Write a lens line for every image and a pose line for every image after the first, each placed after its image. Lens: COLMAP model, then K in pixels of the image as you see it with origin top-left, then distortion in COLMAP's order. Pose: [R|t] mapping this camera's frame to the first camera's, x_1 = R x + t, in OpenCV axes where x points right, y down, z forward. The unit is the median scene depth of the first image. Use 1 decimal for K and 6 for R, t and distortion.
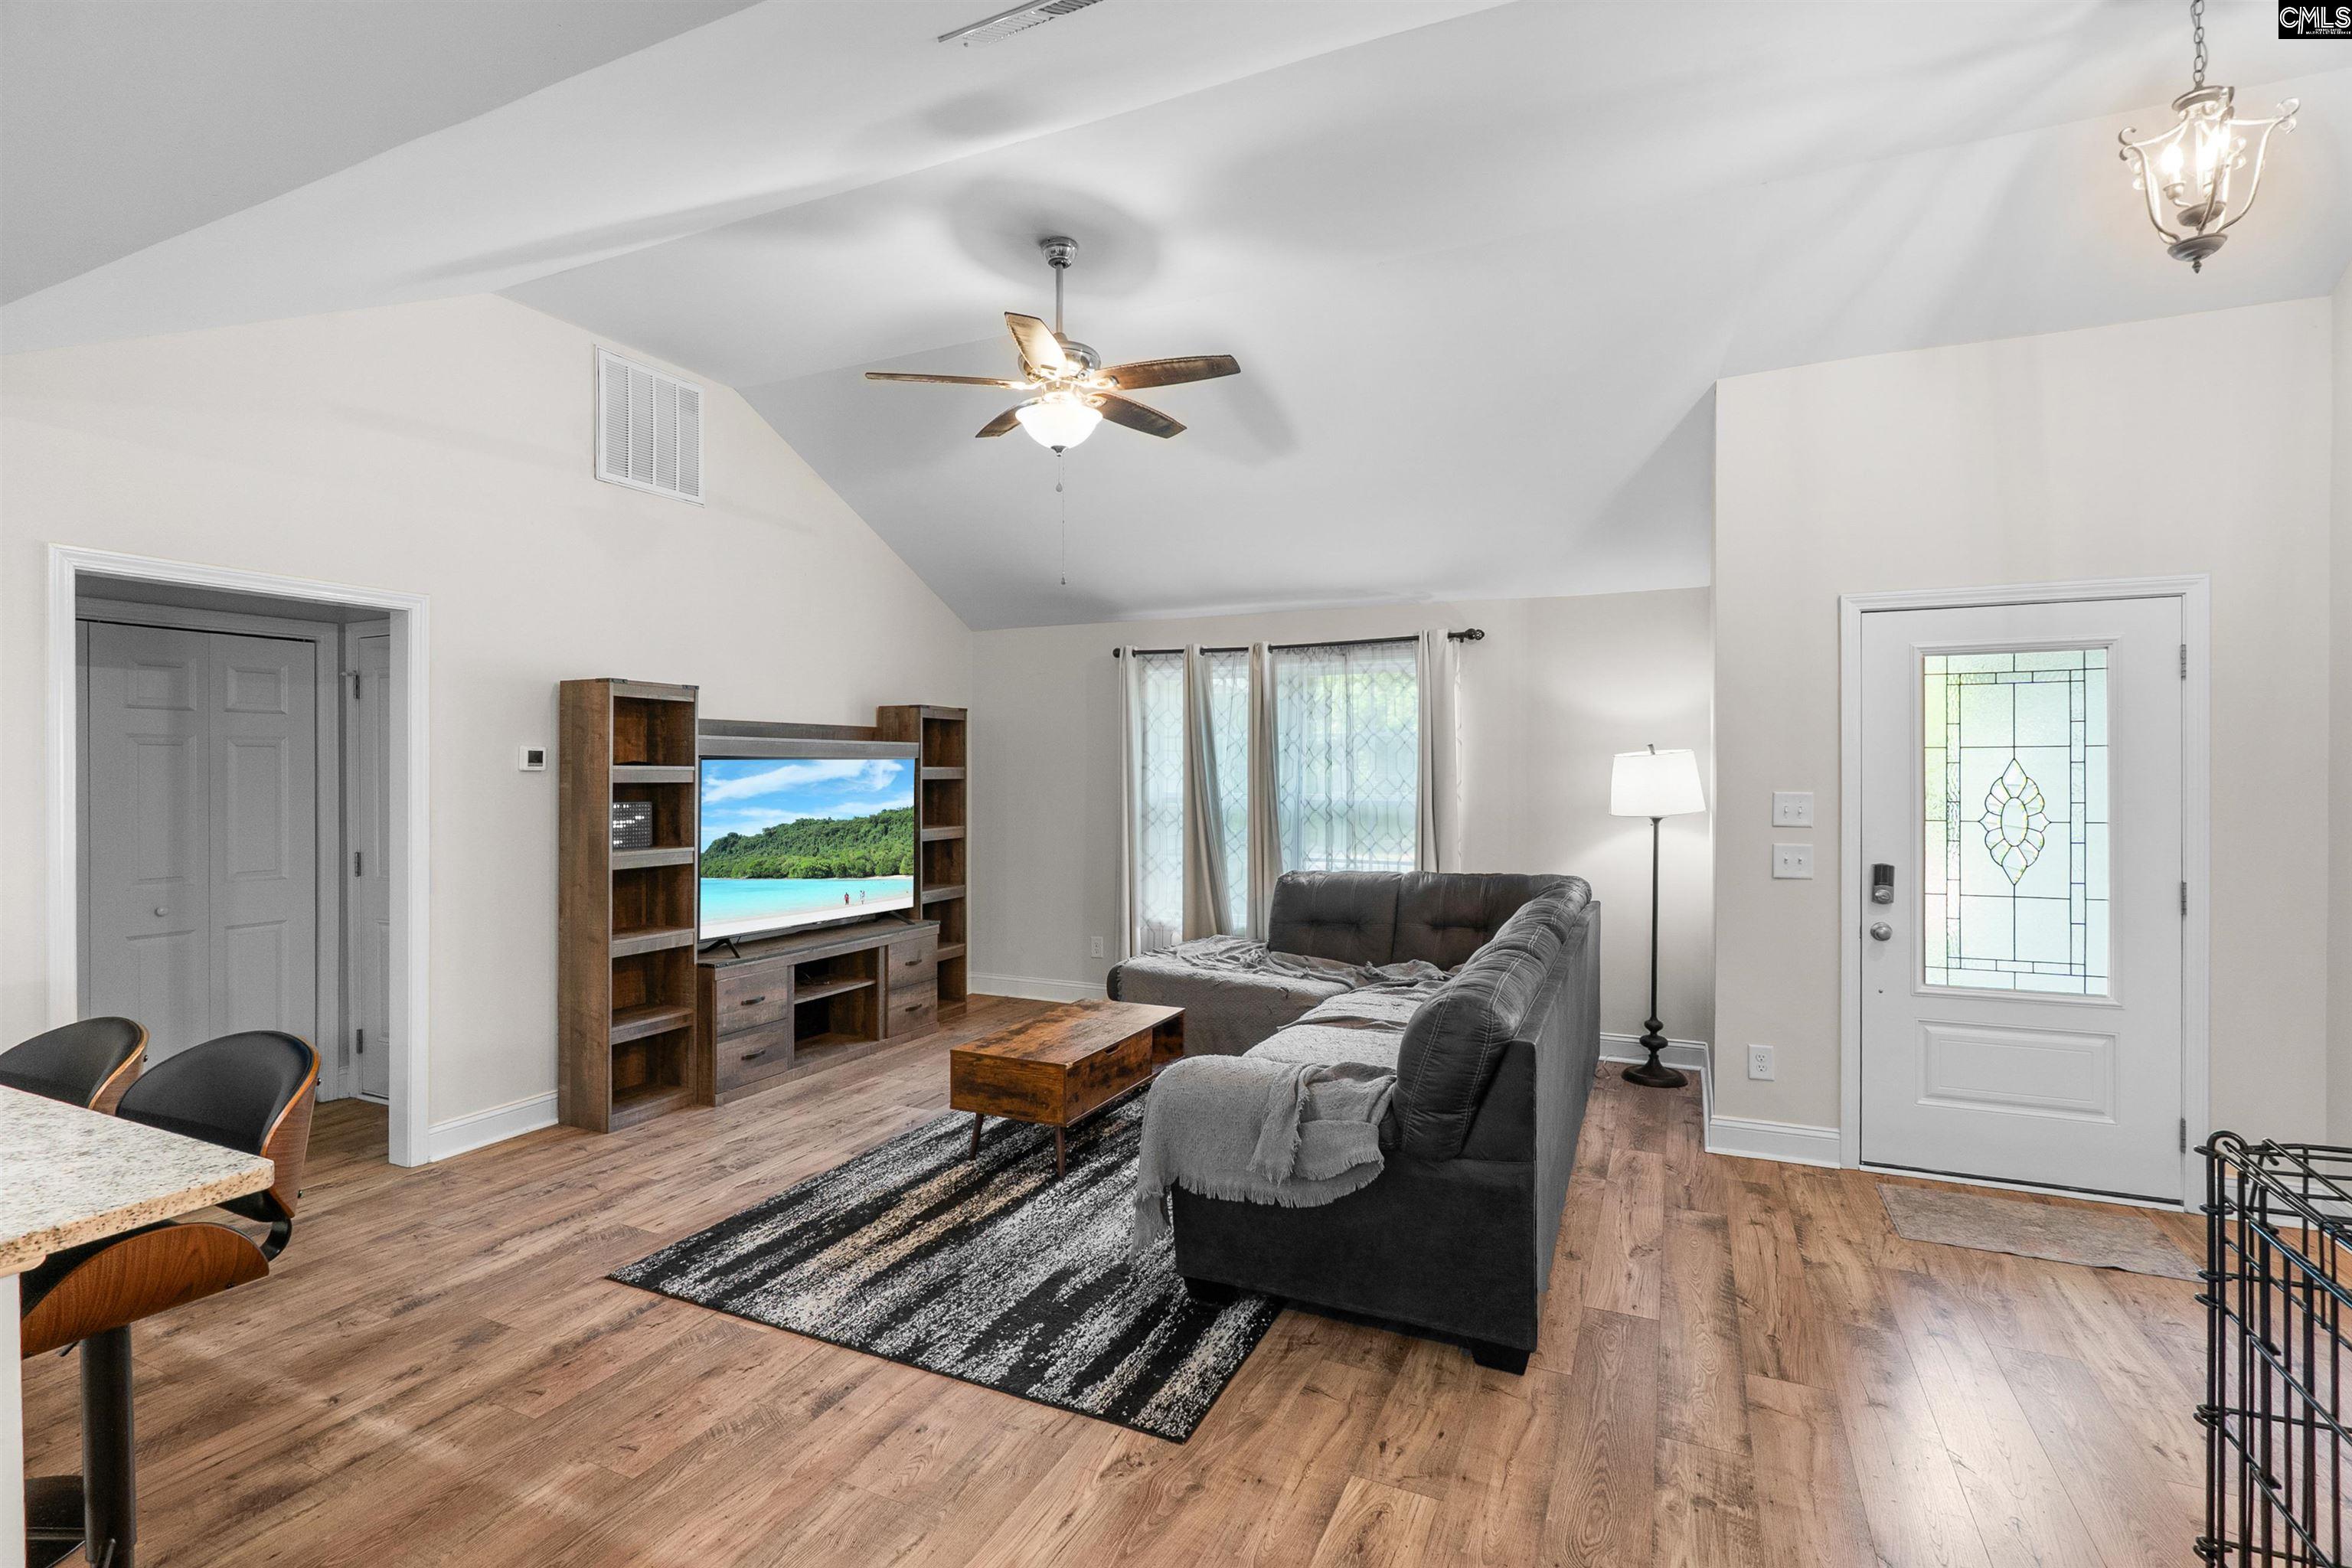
lens RADIAL K [[1059.3, 0, 1180.7], [0, 1059.3, 772.4], [0, 0, 1]] dist [-0.000850, 0.000039]
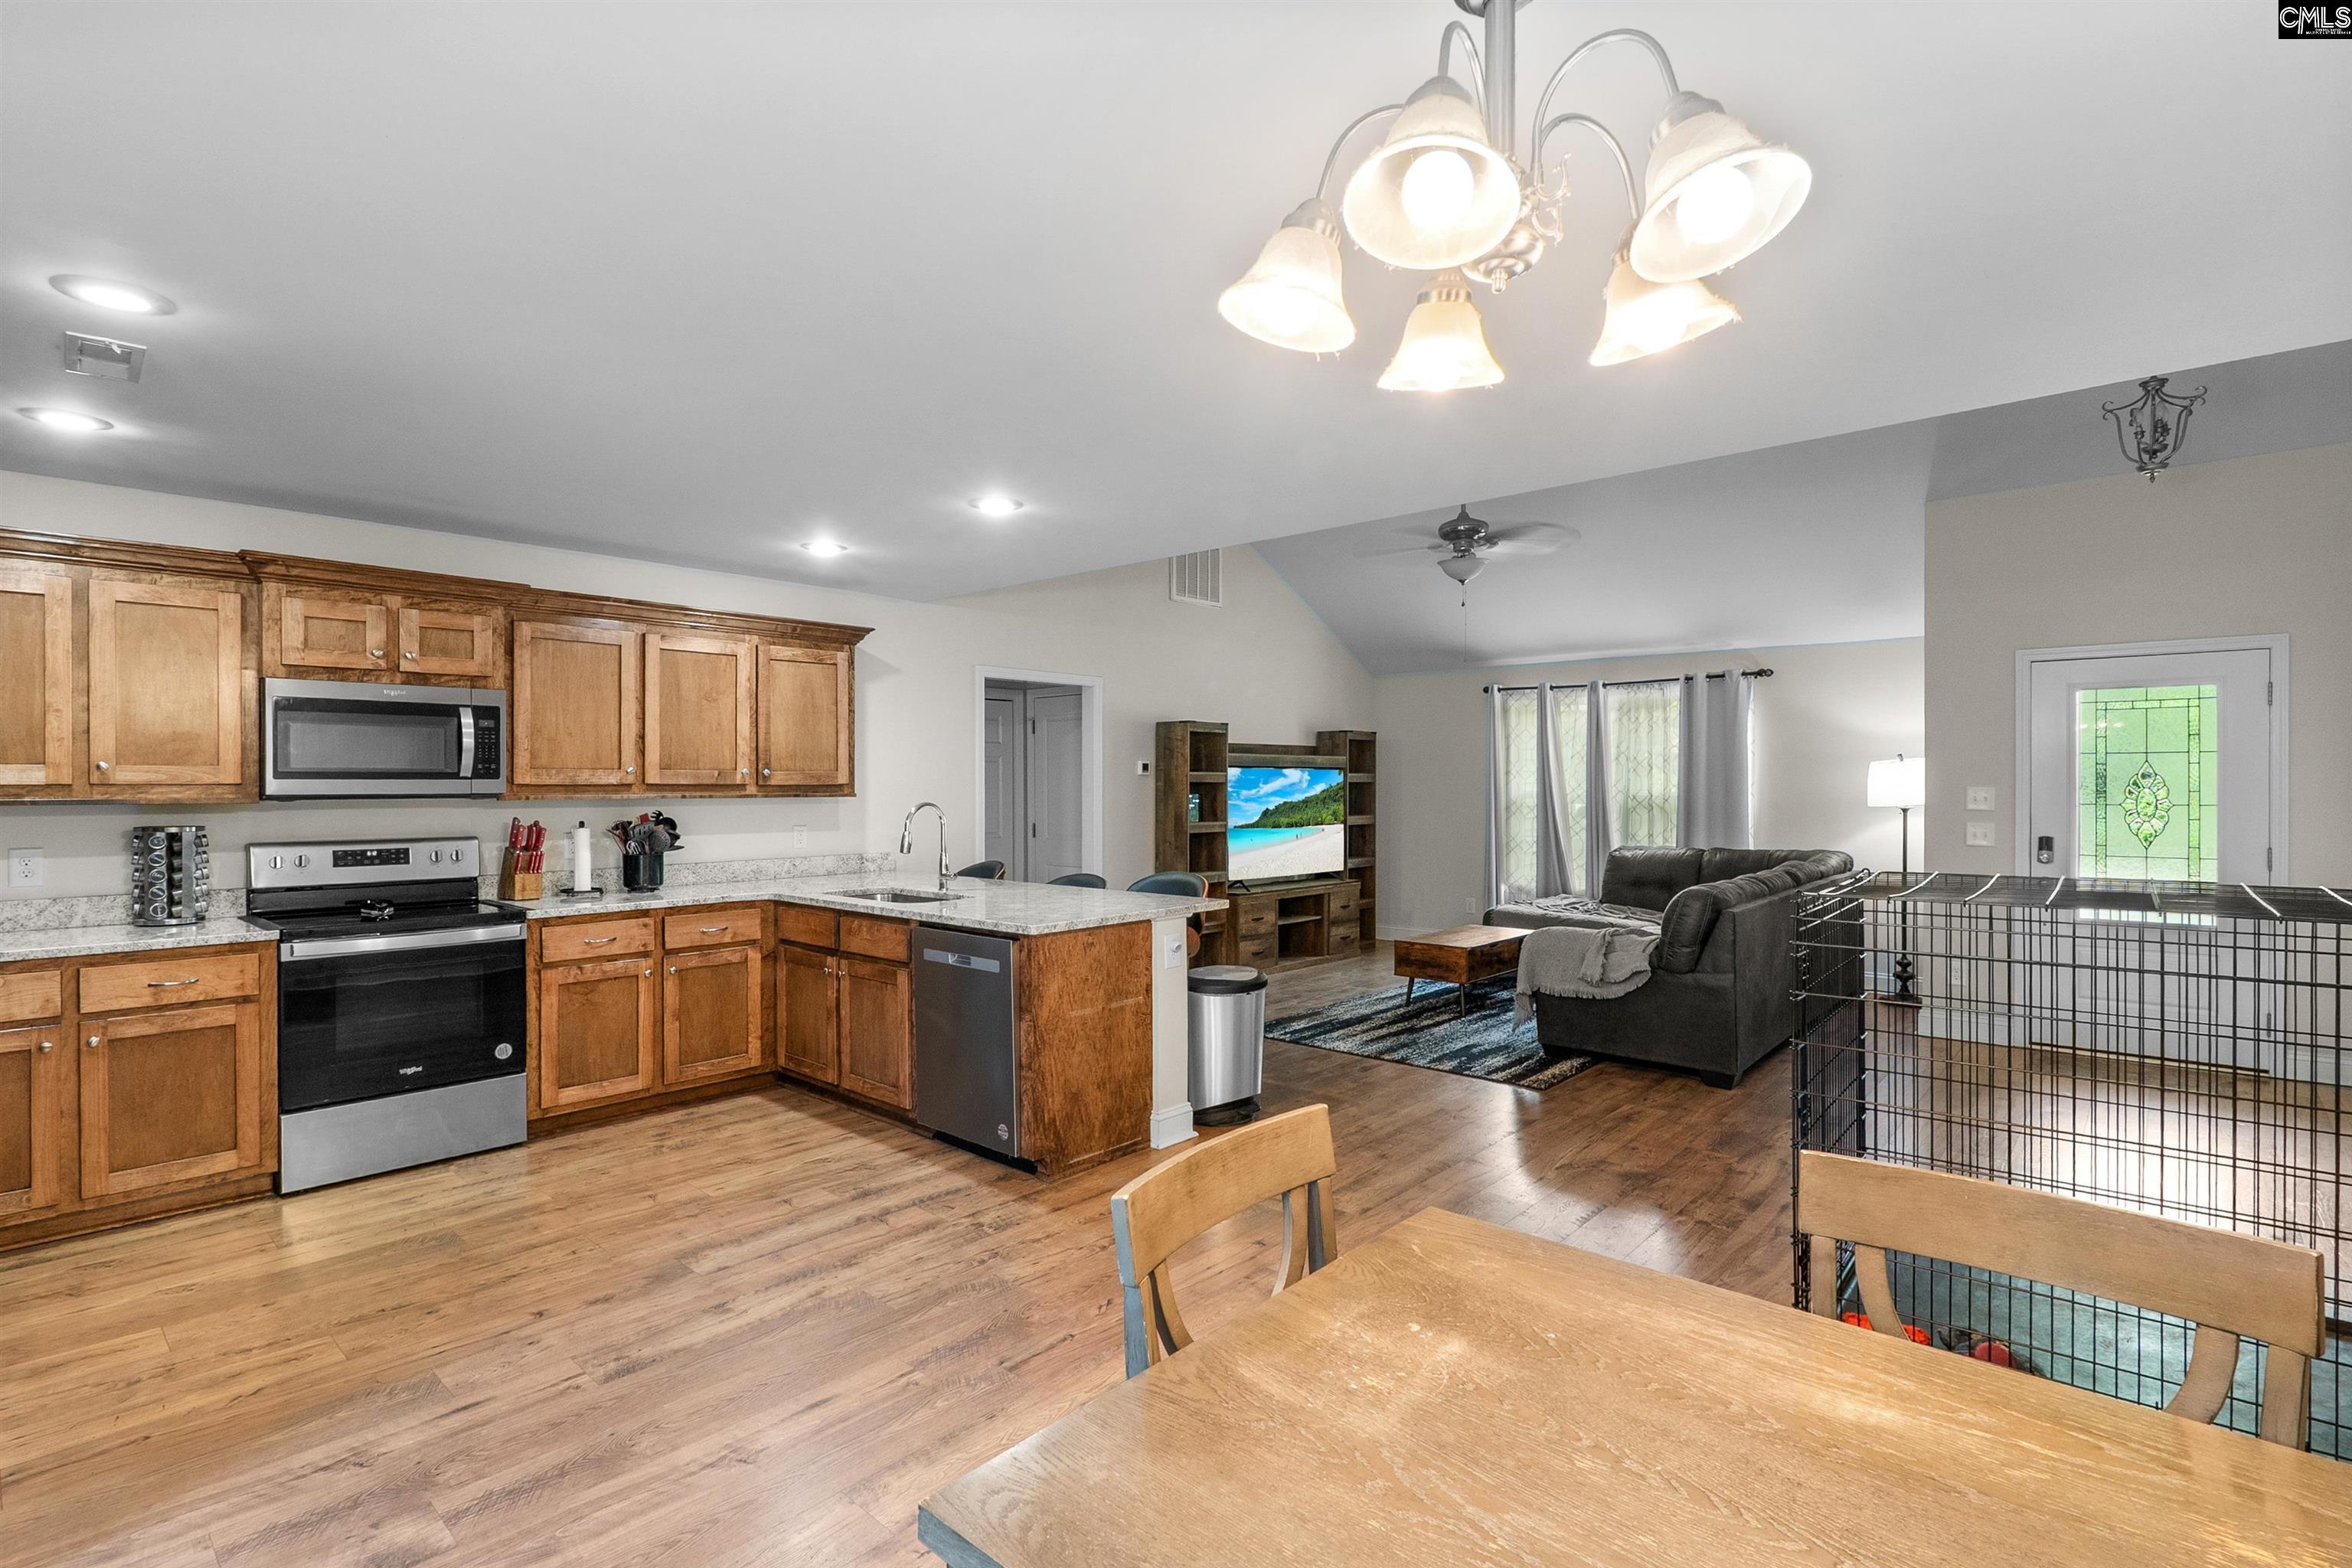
lens RADIAL K [[1057.7, 0, 1219.5], [0, 1057.7, 788.1], [0, 0, 1]] dist [-0.003149, -0.000027]
pose [[0.960355, -0.000692, -0.278780, -0.016344], [0.001571, 0.999994, 0.002929, 0.015872], [0.278776, -0.003250, 0.960351, -0.652065]]
